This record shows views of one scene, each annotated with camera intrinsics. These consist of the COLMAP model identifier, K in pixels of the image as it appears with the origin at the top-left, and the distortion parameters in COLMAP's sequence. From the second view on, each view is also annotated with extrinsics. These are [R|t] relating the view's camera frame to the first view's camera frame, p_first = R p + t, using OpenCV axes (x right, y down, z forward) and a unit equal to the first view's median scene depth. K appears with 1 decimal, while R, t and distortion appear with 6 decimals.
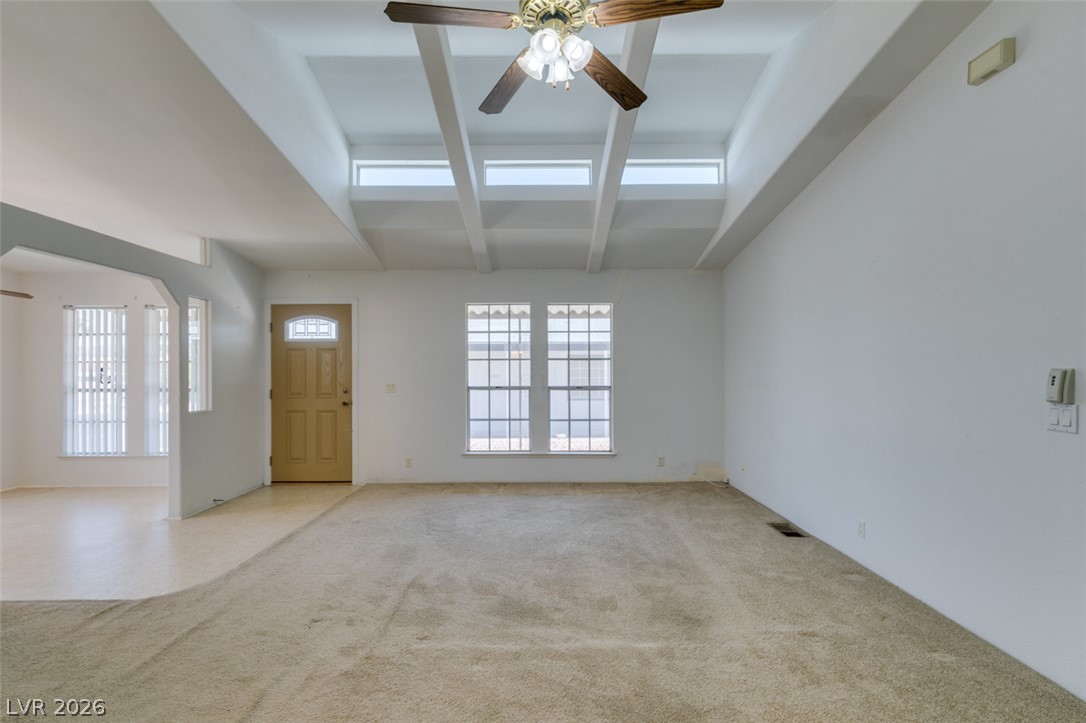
lens RADIAL K [[491.5, 0, 536.7], [0, 491.5, 364.6], [0, 0, 1]] dist [0.010094, -0.001976]
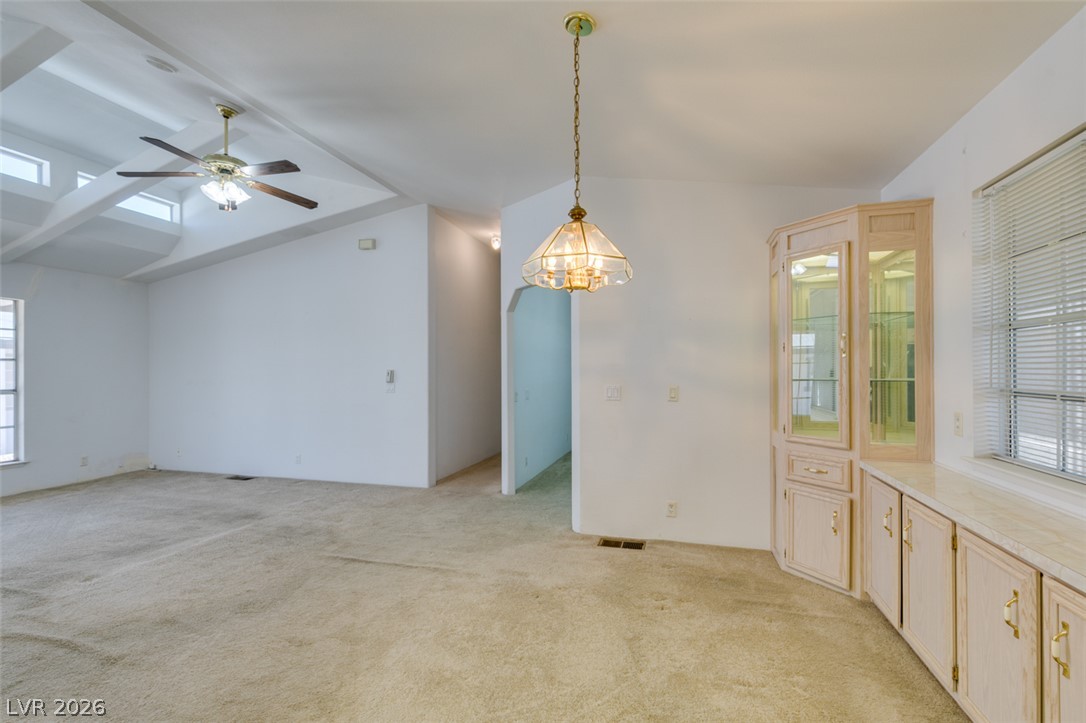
lens RADIAL K [[491.5, 0, 540.4], [0, 491.5, 368.8], [0, 0, 1]] dist [0.010094, -0.001976]
pose [[0.281514, 0.004605, 0.959546, -0.612580], [-0.006275, 0.999976, -0.002958, 0.002490], [-0.959537, -0.005189, 0.281536, -0.263287]]
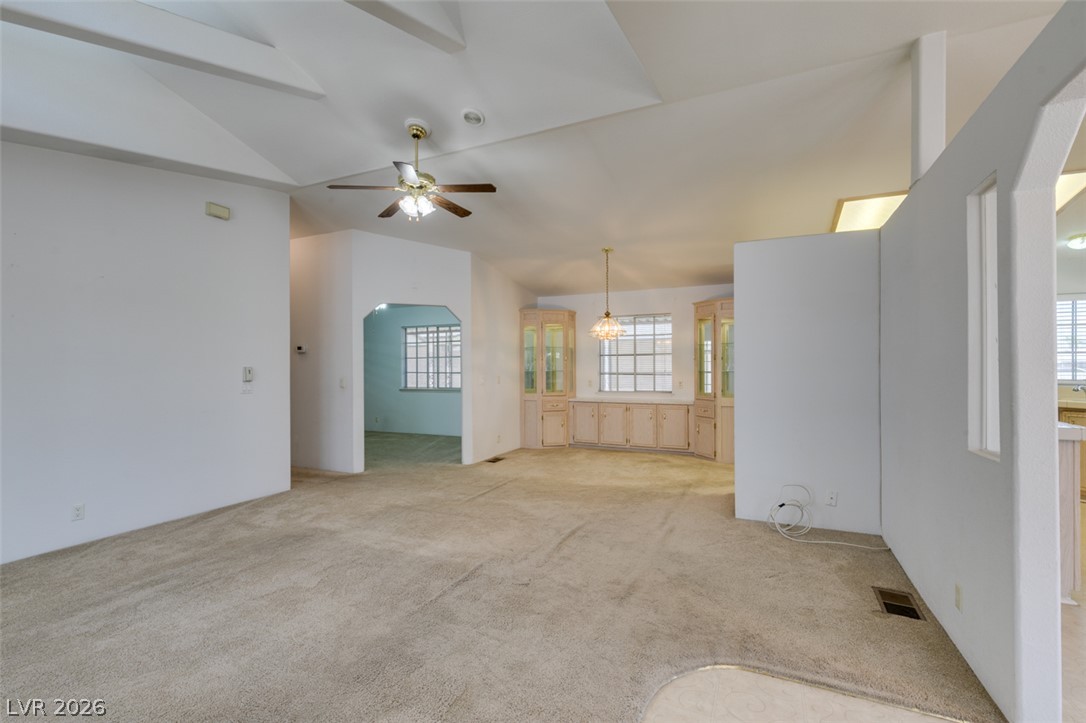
lens RADIAL K [[491.5, 0, 541.2], [0, 491.5, 363.6], [0, 0, 1]] dist [0.010094, -0.001976]
pose [[-0.906571, 0.007186, 0.421993, -0.563182], [0.000912, 0.999886, -0.015067, 0.013217], [-0.422053, -0.013275, -0.906474, 1.176469]]
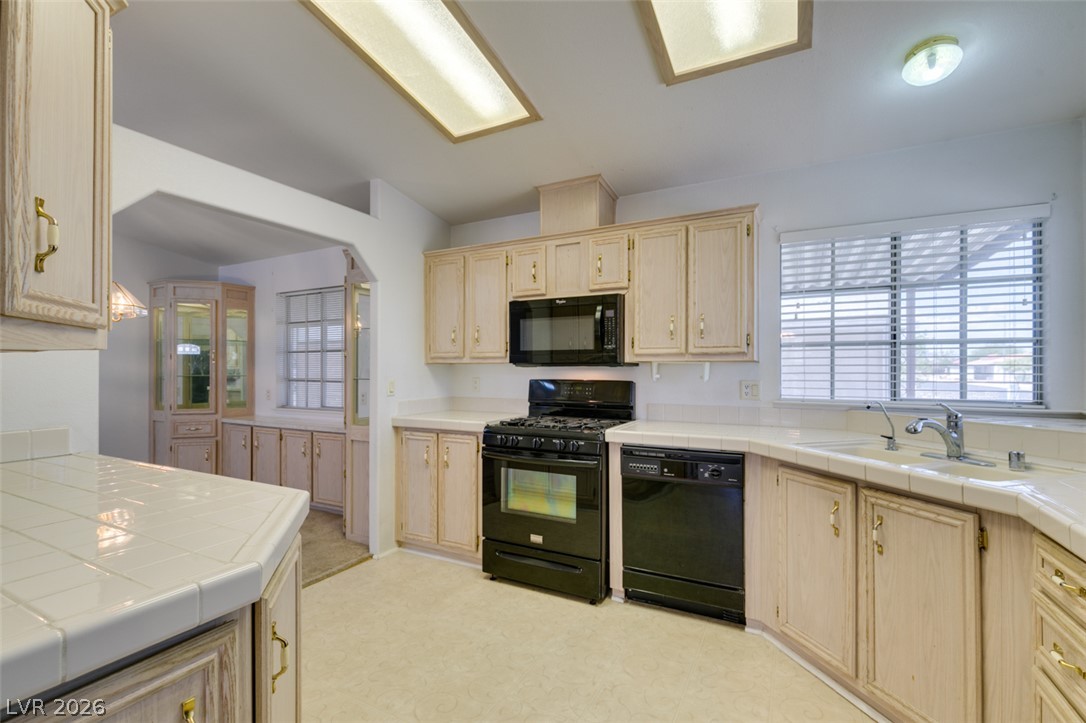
lens RADIAL K [[491.5, 0, 543.6], [0, 491.5, 364.2], [0, 0, 1]] dist [0.010094, -0.001976]
pose [[-0.878532, 0.007294, 0.477627, -1.119405], [0.000749, 0.999903, -0.013893, 0.002238], [-0.477682, -0.011847, -0.878453, 0.179907]]
